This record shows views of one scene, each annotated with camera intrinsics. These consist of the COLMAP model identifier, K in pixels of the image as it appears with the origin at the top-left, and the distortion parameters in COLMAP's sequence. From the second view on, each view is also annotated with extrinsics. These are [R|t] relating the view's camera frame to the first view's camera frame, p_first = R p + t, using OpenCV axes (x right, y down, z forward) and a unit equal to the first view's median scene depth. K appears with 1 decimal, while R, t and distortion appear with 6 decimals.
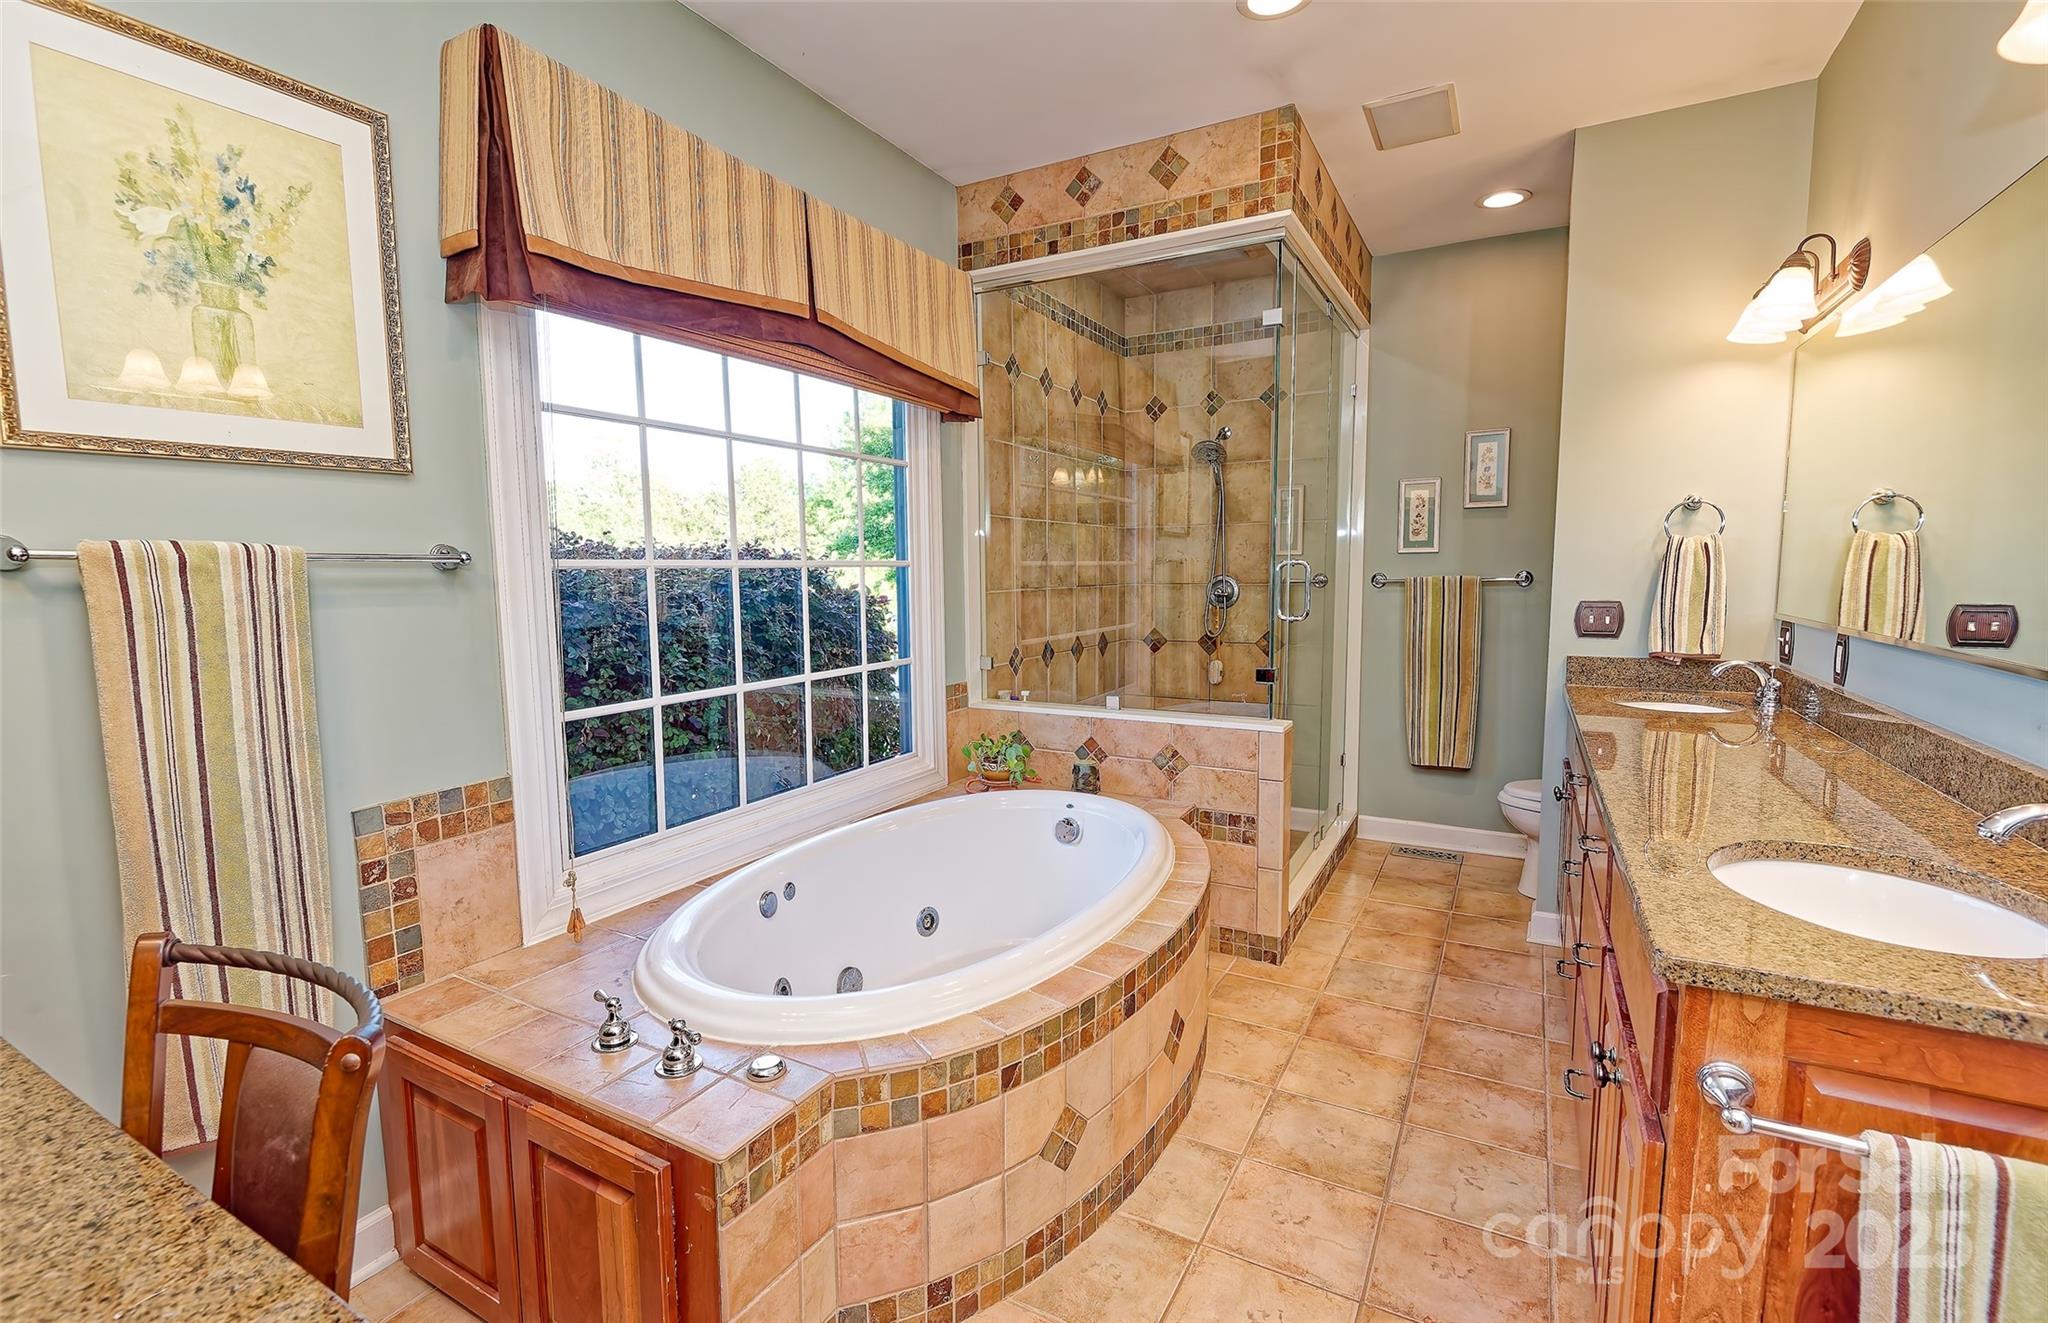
lens RADIAL K [[901.7, 0, 1019.0], [0, 901.7, 662.8], [0, 0, 1]] dist [0.007611, -0.011001]
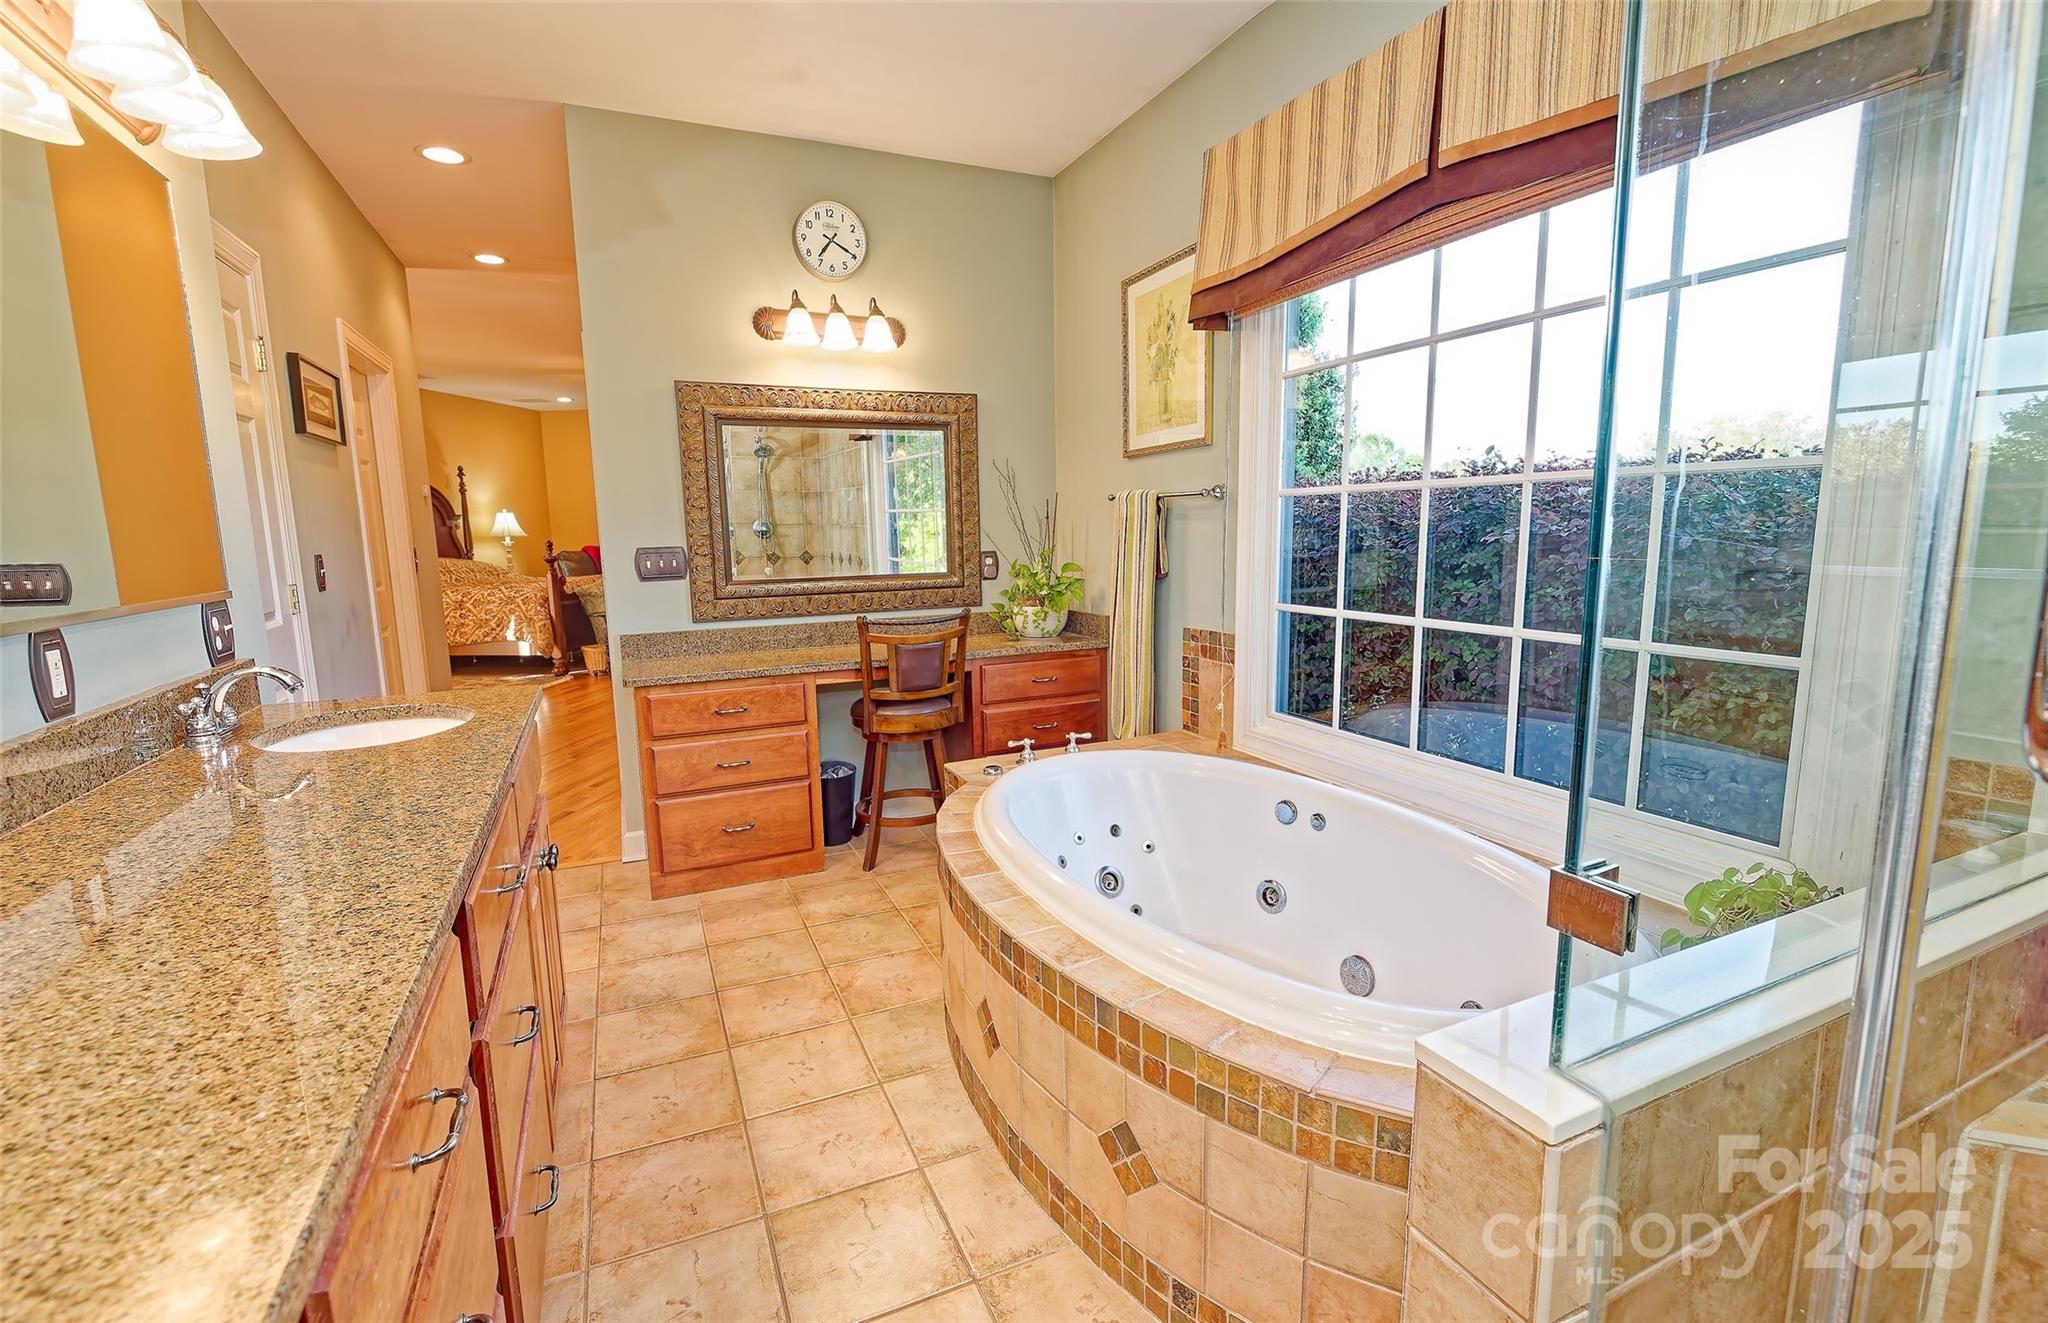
lens RADIAL K [[901.7, 0, 1019.0], [0, 901.7, 662.8], [0, 0, 1]] dist [0.007611, -0.011001]
pose [[-0.600069, 0.142055, -0.787234, 0.790362], [-0.062565, 0.972758, 0.223223, -0.133744], [0.797498, 0.183202, -0.574834, 1.449486]]
